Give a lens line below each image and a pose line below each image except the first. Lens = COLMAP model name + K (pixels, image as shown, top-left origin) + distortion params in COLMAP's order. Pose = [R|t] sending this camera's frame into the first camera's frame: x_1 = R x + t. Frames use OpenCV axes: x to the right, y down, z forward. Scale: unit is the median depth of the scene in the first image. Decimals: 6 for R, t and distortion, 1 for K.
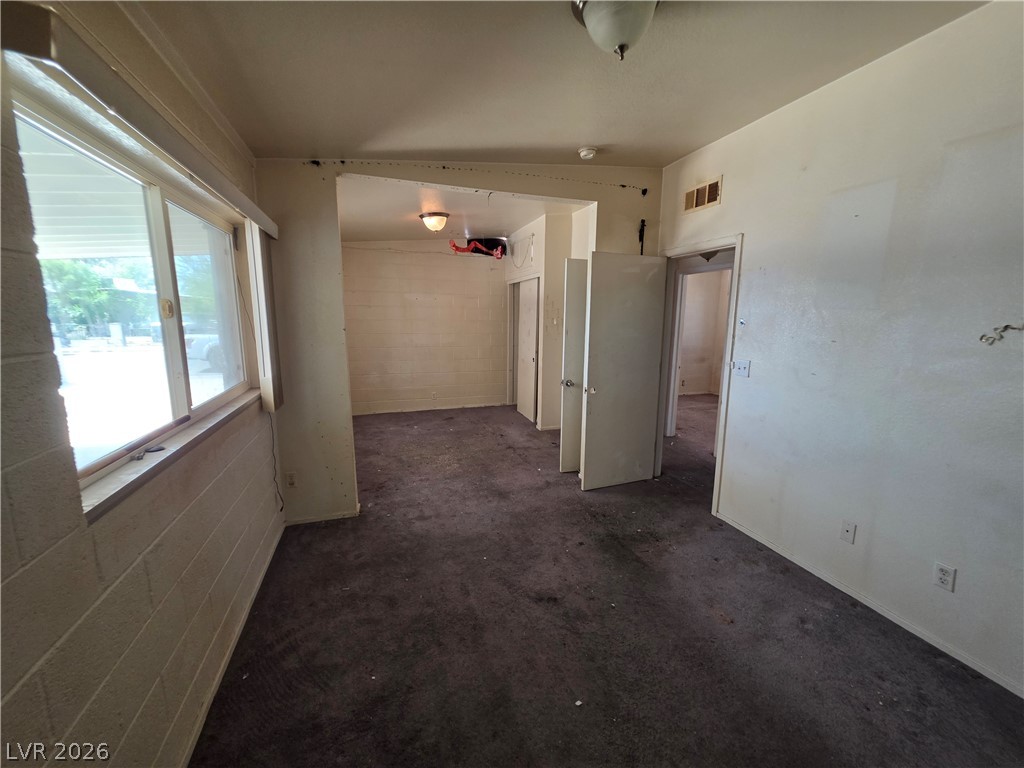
lens RADIAL K [[408.5, 0, 508.9], [0, 408.5, 385.2], [0, 0, 1]] dist [0.000458, -0.000460]
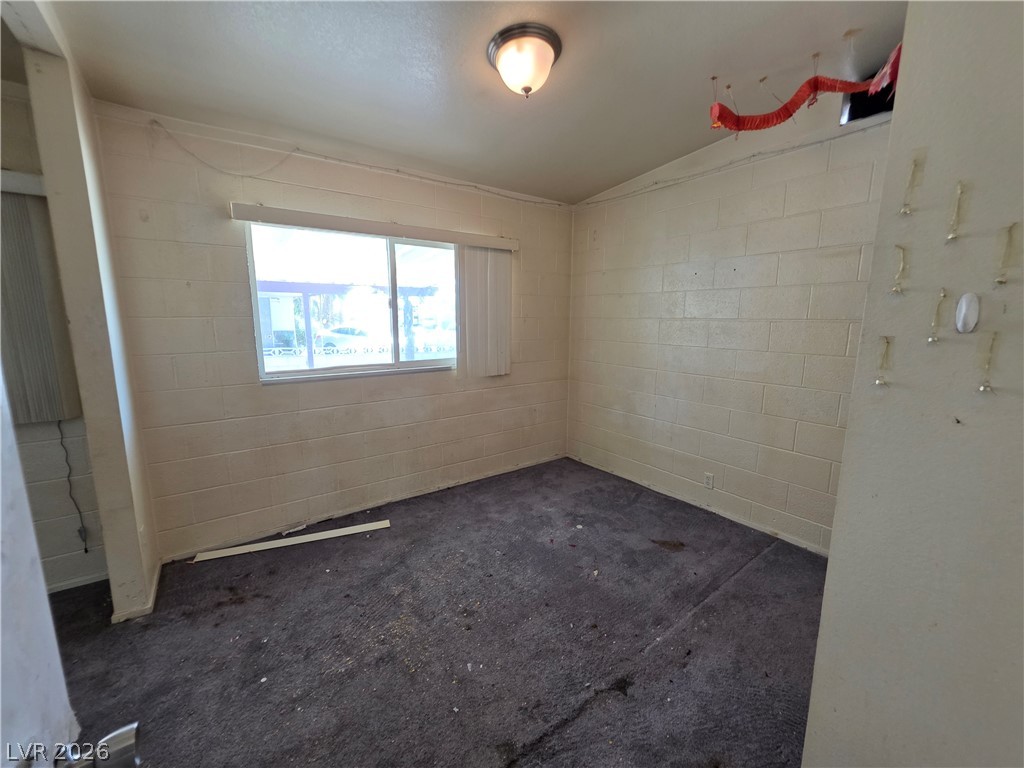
lens RADIAL K [[408.5, 0, 511.1], [0, 408.5, 384.0], [0, 0, 1]] dist [0.000458, -0.000460]
pose [[0.301473, 0.153615, -0.941019, 0.215511], [-0.151563, 0.982108, 0.111767, -0.127297], [0.941352, 0.108929, 0.319361, 0.783739]]
